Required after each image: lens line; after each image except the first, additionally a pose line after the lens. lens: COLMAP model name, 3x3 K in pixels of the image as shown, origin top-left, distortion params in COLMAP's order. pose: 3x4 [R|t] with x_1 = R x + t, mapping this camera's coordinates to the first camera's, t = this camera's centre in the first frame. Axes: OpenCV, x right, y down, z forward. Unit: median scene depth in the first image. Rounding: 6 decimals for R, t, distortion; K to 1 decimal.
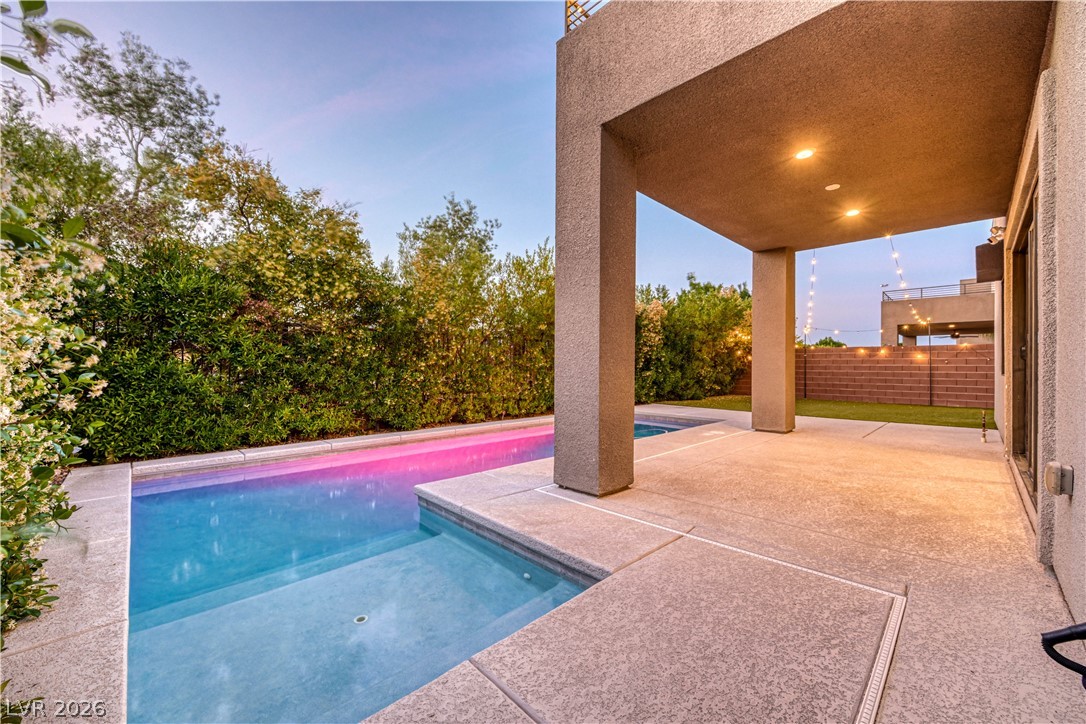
lens RADIAL K [[426.6, 0, 542.5], [0, 426.6, 361.7], [0, 0, 1]] dist [-0.001677, 0.000661]
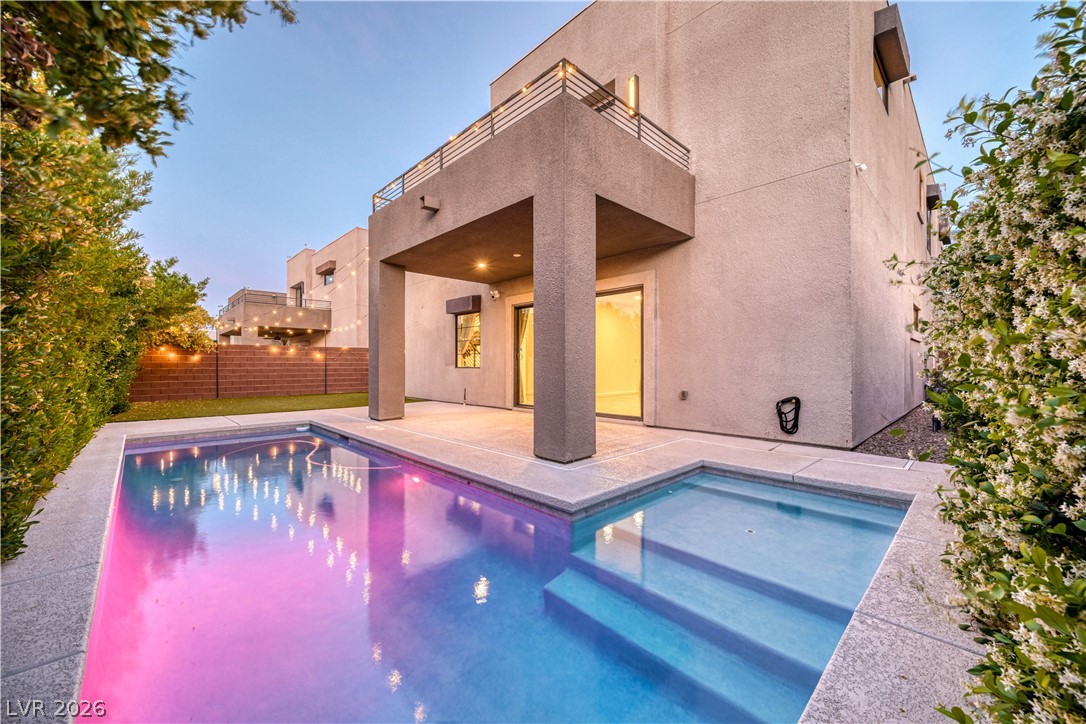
lens RADIAL K [[426.6, 0, 543.4], [0, 426.6, 366.0], [0, 0, 1]] dist [-0.001677, 0.000661]
pose [[-0.005984, -0.009644, 0.999936, -0.382428], [-0.007725, 0.999924, 0.009597, 0.001447], [-0.999952, -0.007667, -0.006058, 0.349473]]
